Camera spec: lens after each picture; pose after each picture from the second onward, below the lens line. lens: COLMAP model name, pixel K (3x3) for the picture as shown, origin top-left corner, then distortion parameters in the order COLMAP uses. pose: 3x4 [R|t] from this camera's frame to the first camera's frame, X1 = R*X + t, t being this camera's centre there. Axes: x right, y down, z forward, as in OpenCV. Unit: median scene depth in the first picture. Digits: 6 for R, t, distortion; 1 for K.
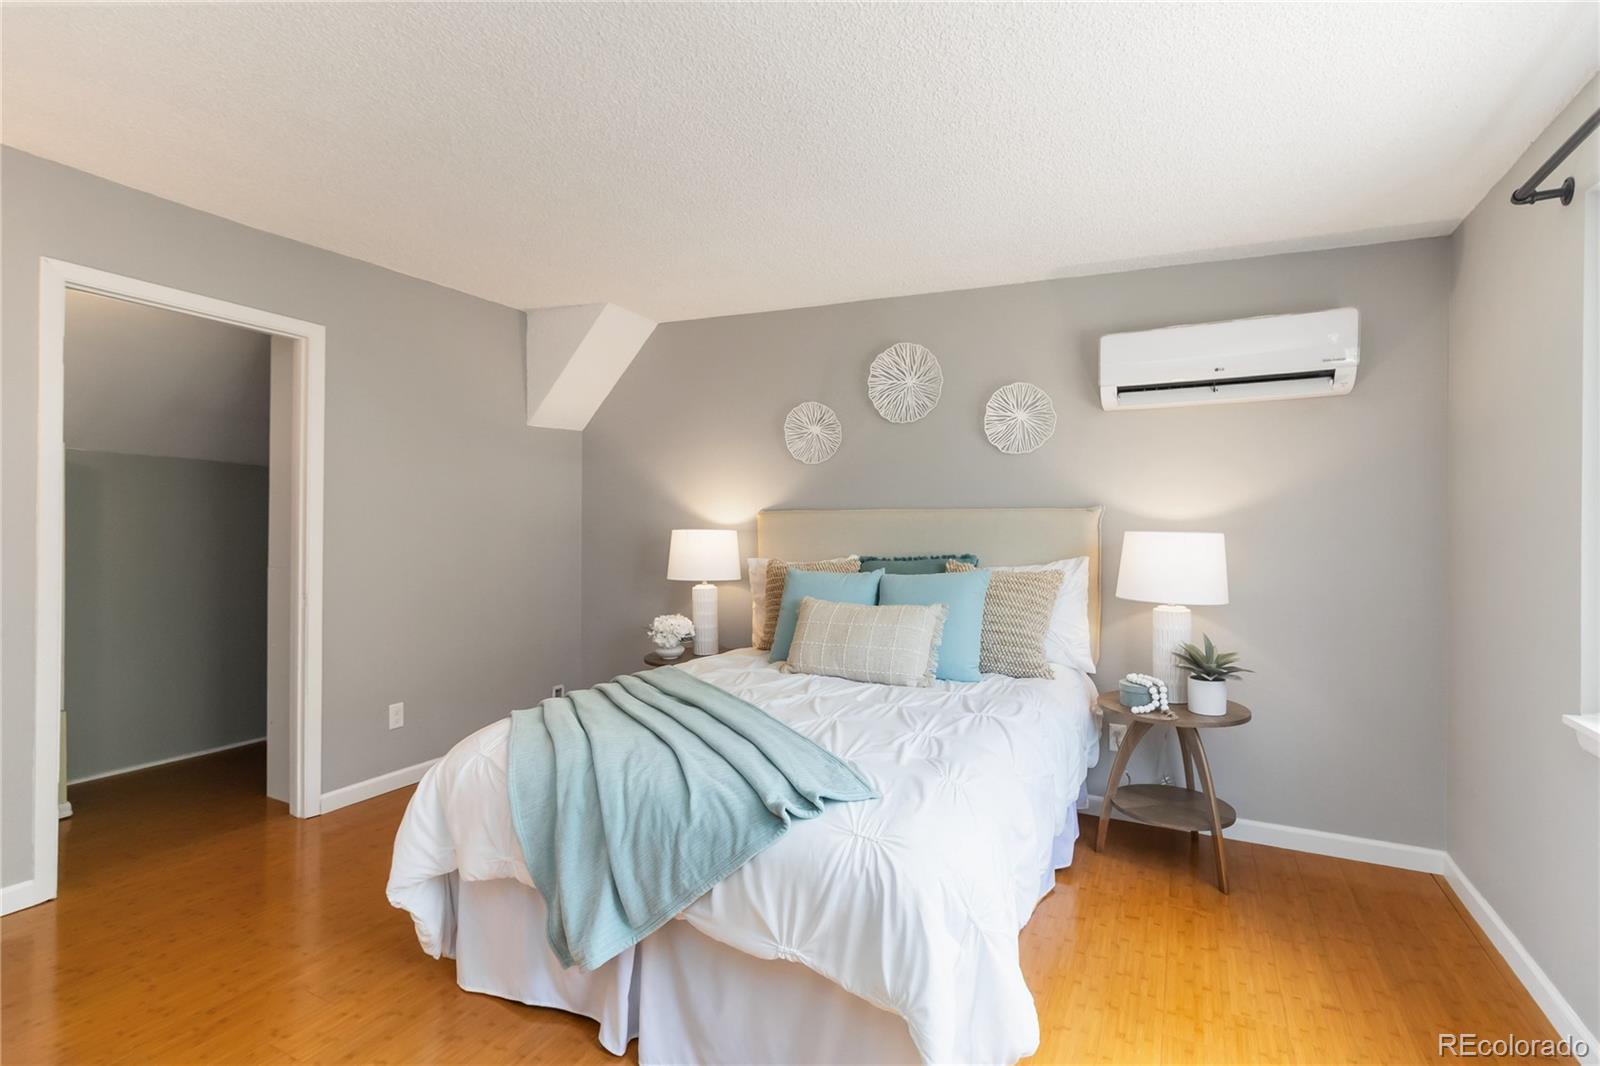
lens RADIAL K [[745.2, 0, 804.8], [0, 745.2, 535.6], [0, 0, 1]] dist [0.008586, 0.000961]
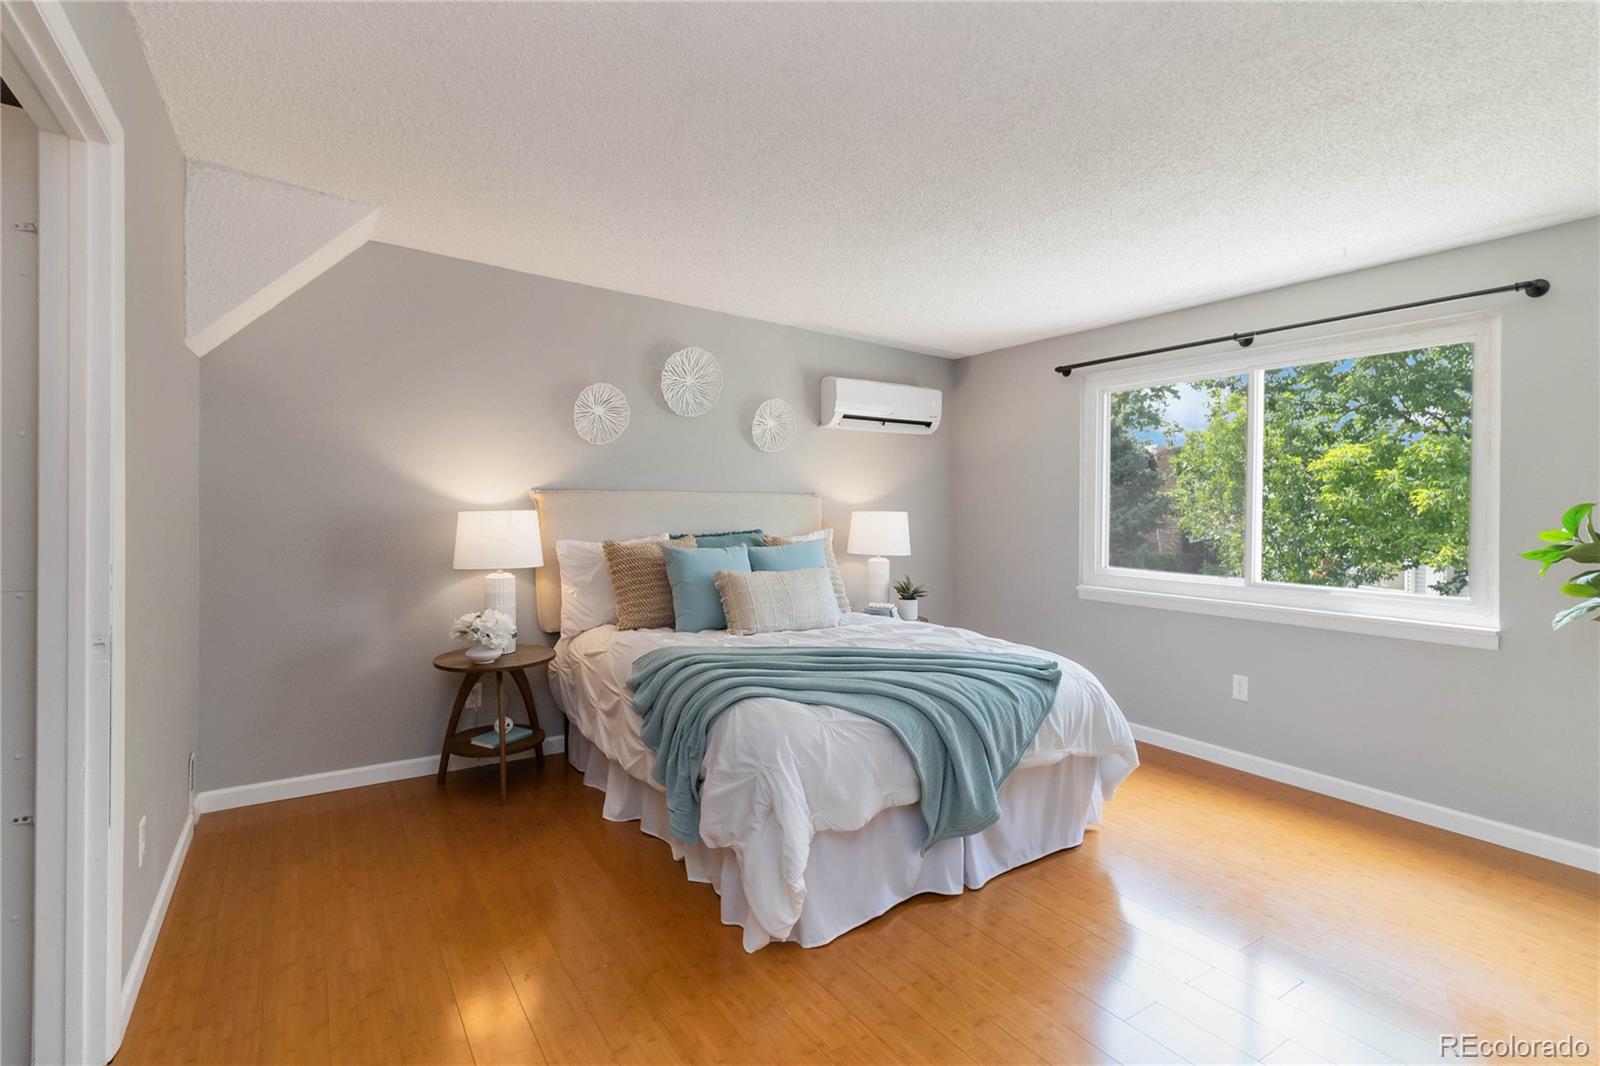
lens RADIAL K [[745.2, 0, 805.3], [0, 745.2, 516.5], [0, 0, 1]] dist [0.008586, 0.000961]
pose [[0.498758, -0.010229, 0.866681, -0.814068], [0.004656, 0.999948, 0.009122, -0.007727], [-0.866729, -0.000515, 0.498780, 0.290128]]
